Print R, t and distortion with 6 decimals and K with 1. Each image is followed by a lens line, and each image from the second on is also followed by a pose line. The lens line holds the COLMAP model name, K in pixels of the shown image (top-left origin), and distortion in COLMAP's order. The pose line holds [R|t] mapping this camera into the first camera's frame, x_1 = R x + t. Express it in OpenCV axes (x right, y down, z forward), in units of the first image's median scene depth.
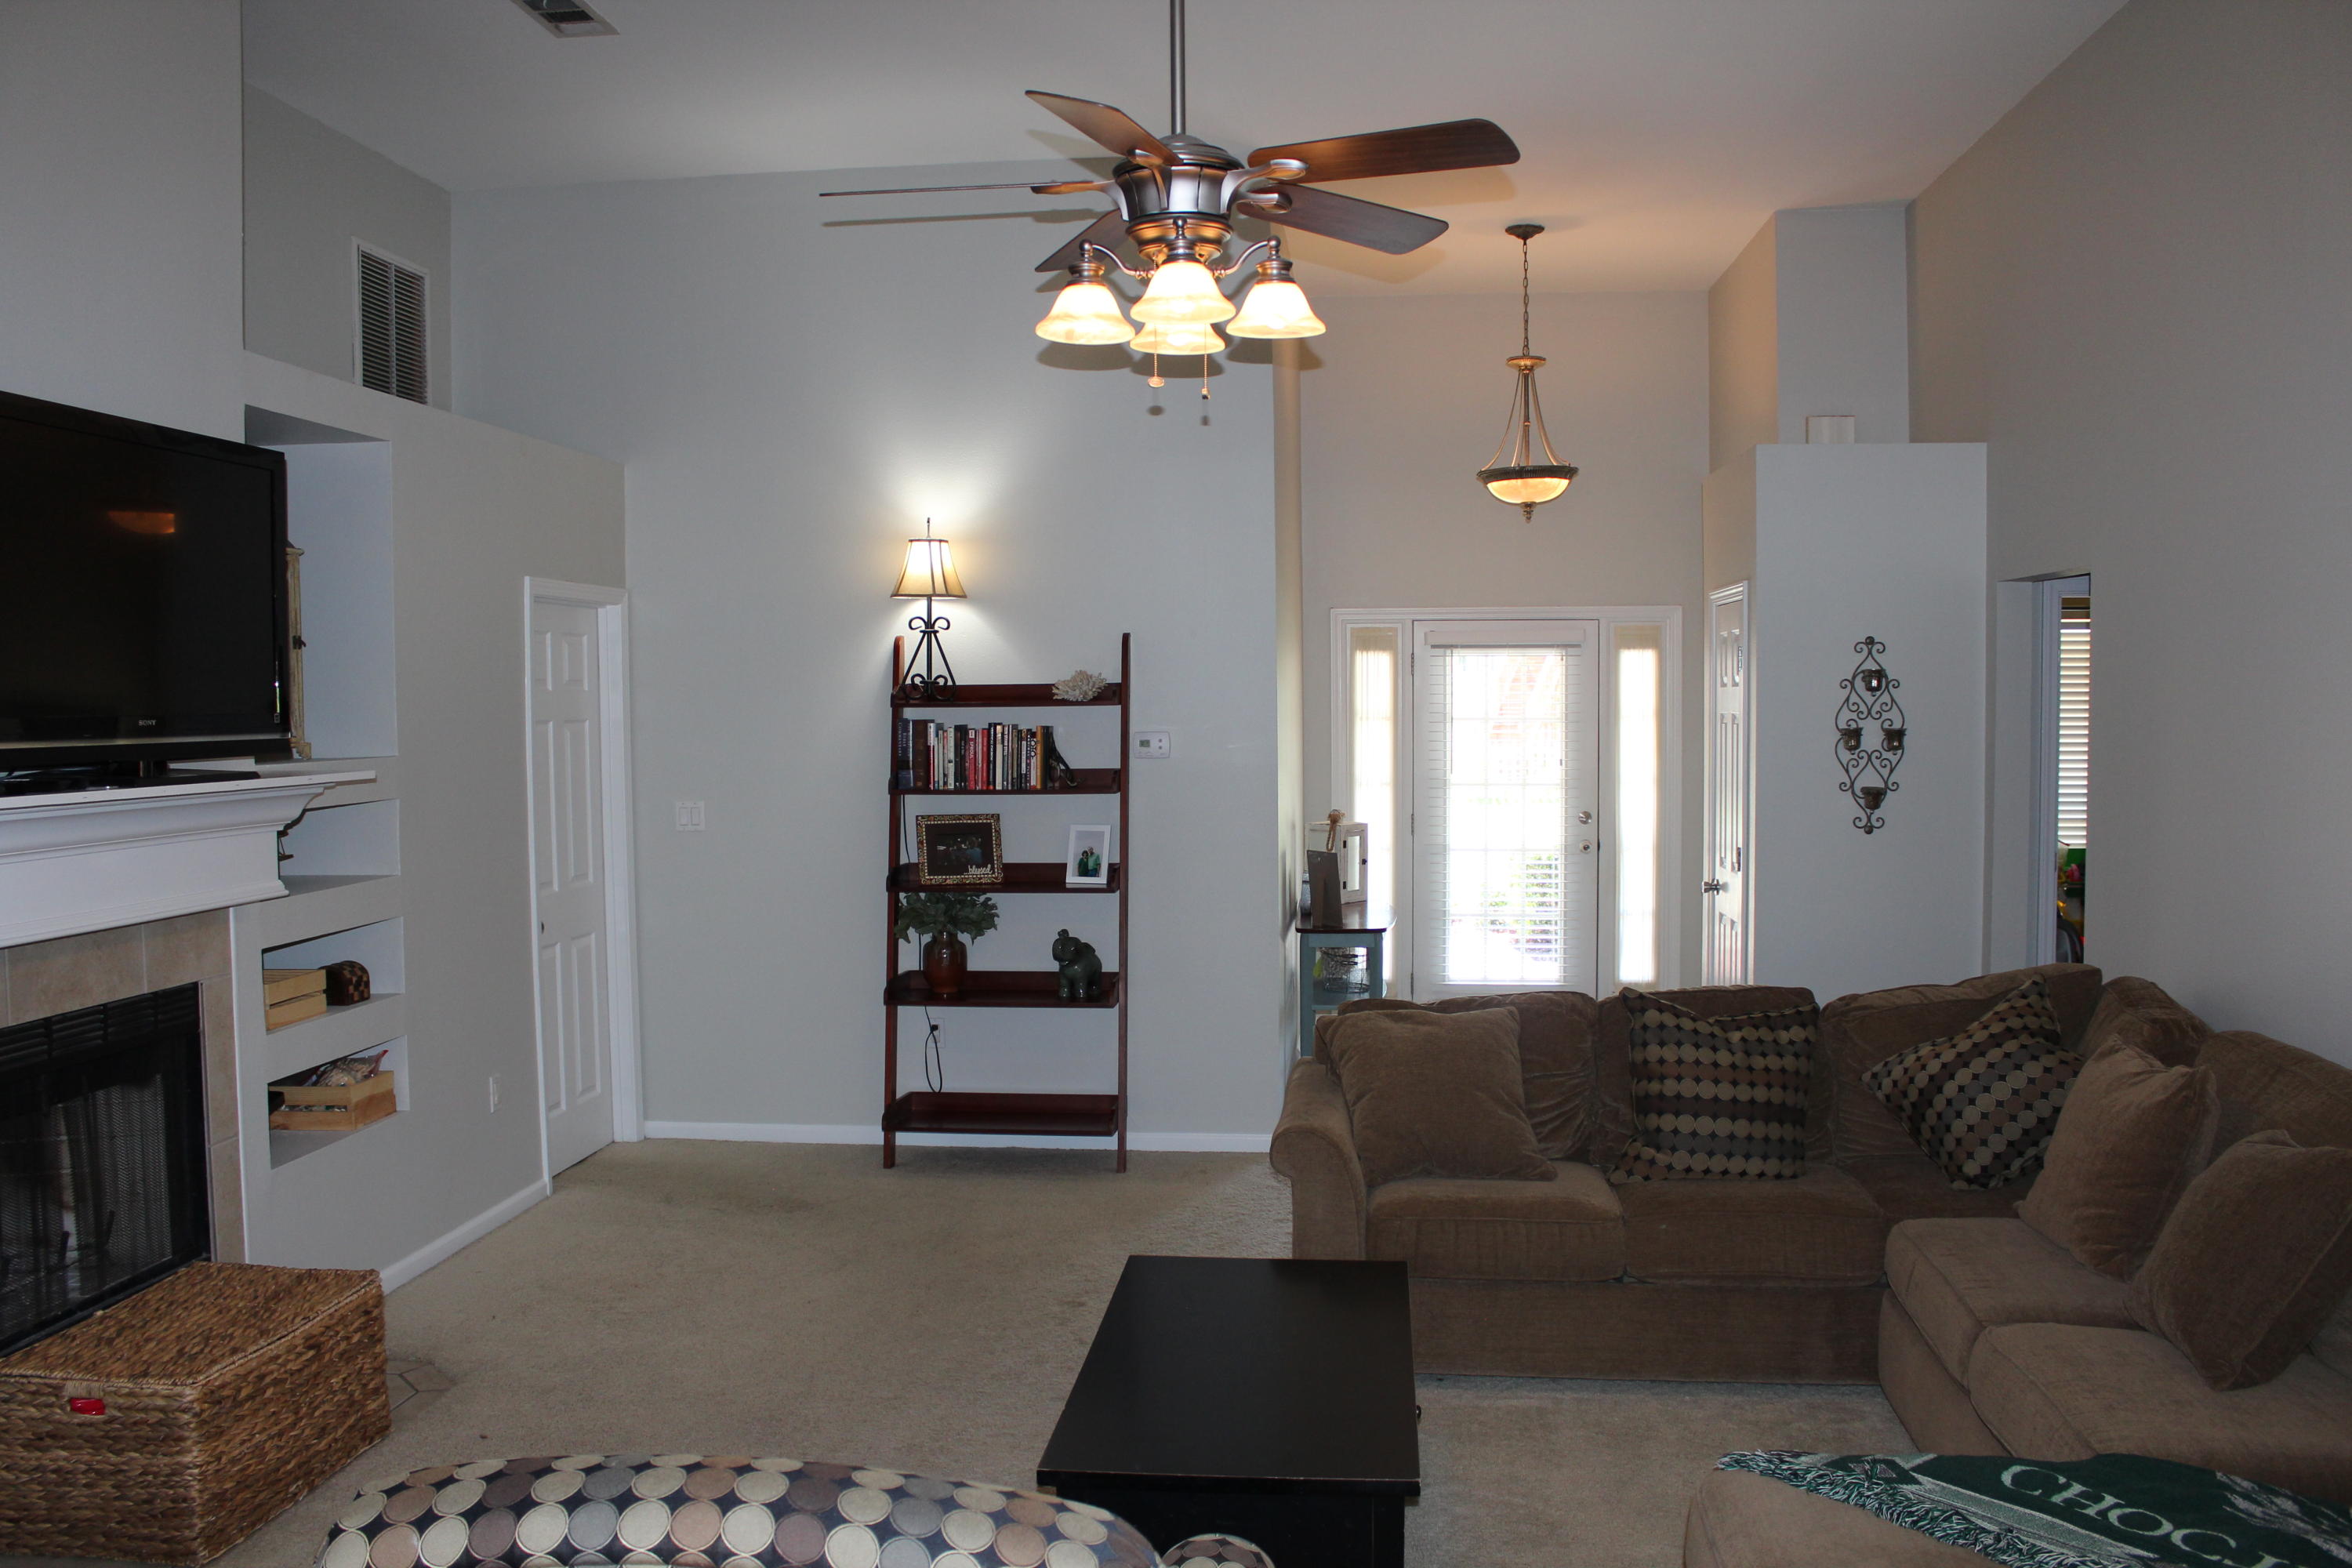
lens RADIAL K [[1989.2, 0, 1161.8], [0, 1989.2, 792.3], [0, 0, 1]] dist [-0.106313, 0.021237]
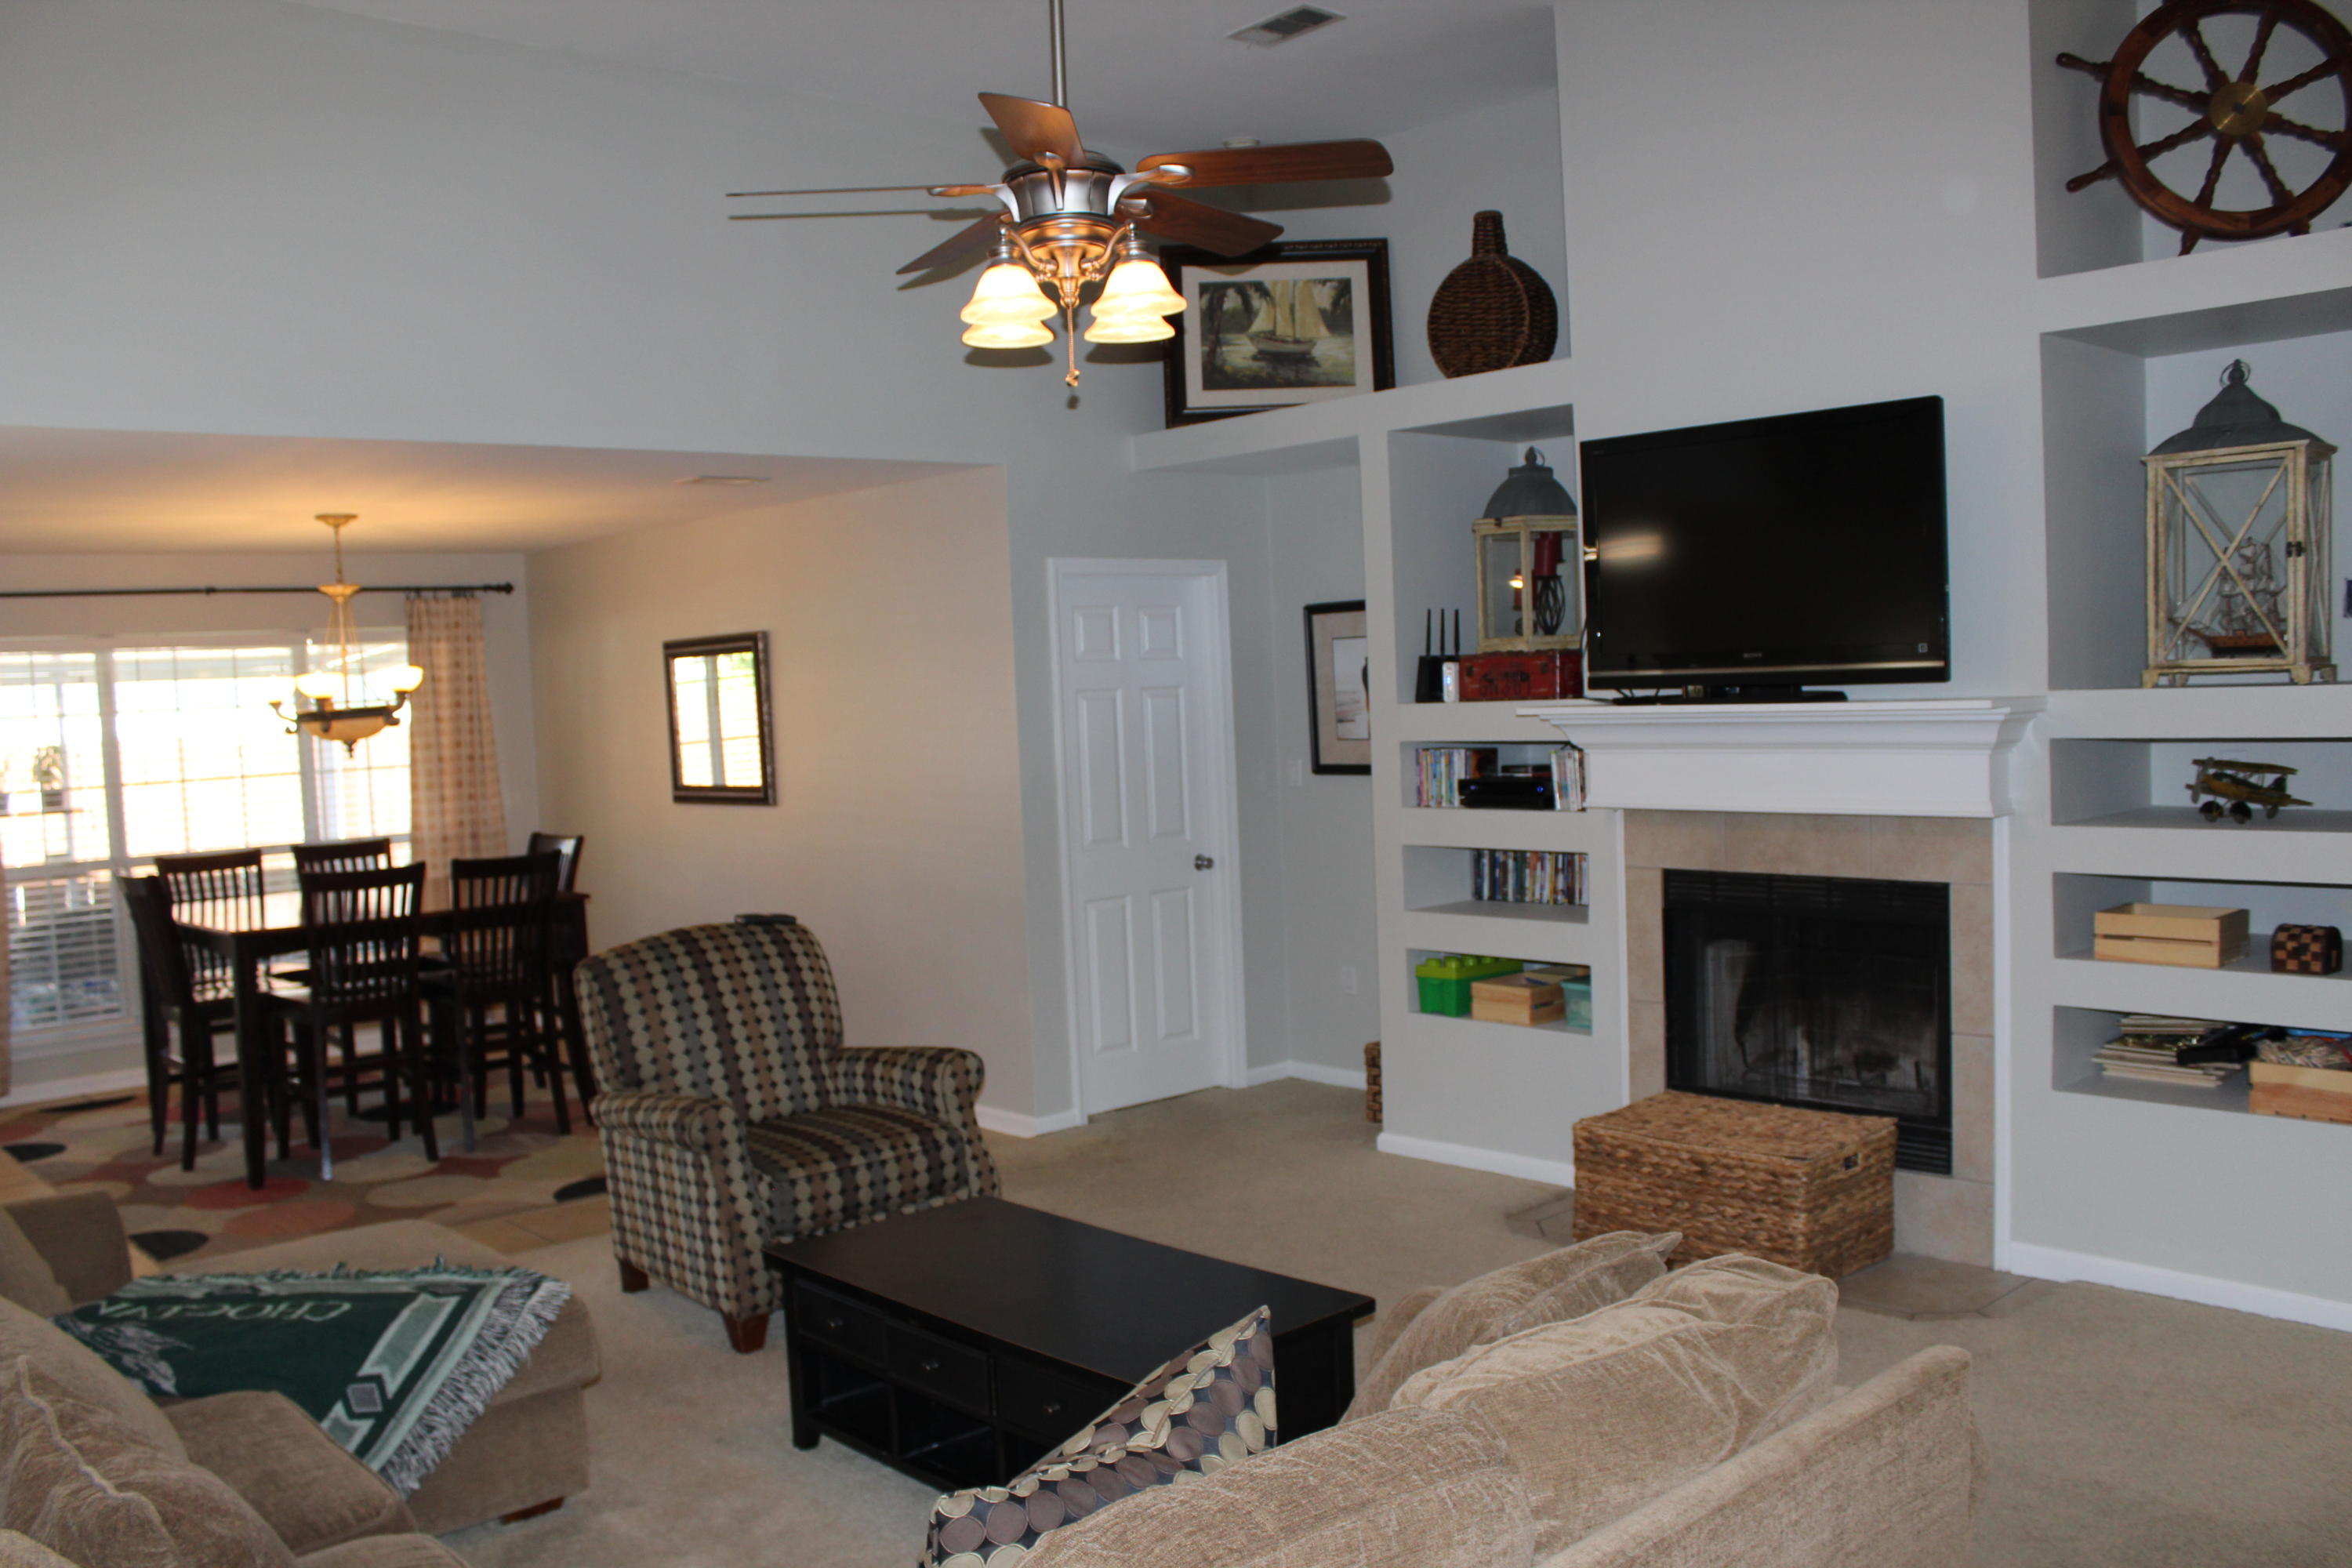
lens RADIAL K [[1989.2, 0, 1161.8], [0, 1989.2, 792.3], [0, 0, 1]] dist [-0.106313, 0.021237]
pose [[-0.676704, 0.080130, -0.731882, 0.683629], [0.013326, 0.995230, 0.096641, -0.074449], [0.736135, 0.055644, -0.674544, 1.554397]]
